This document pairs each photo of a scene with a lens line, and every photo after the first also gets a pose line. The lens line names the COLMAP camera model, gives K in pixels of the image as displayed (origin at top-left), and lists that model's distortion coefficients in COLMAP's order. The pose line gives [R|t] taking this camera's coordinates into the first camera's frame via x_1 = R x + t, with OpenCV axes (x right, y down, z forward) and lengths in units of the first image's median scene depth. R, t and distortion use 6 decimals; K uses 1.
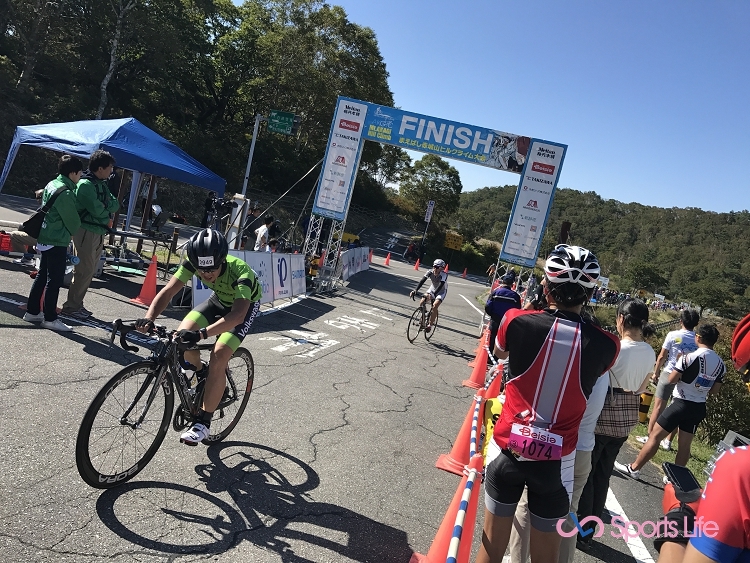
lens RADIAL K [[615.9, 0, 377.0], [0, 615.9, 284.3], [0, 0, 1]] dist [0.006298, -0.000862]
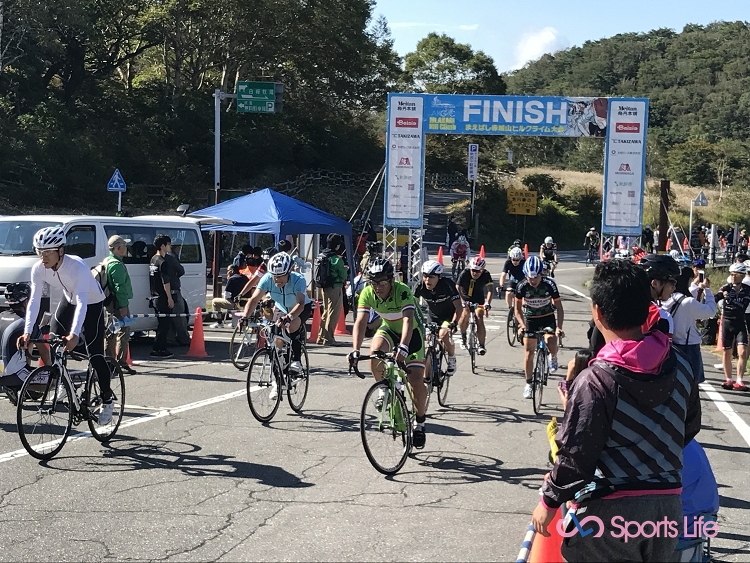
lens RADIAL K [[1545.4, 0, 373.5], [0, 1545.4, 280.2], [0, 0, 1]] dist [0.275001, 0.000000]
pose [[0.976483, -0.212265, 0.037745, -0.228971], [0.212975, 0.976929, -0.015836, -0.008345], [-0.033513, 0.023503, 0.999162, -1.263630]]
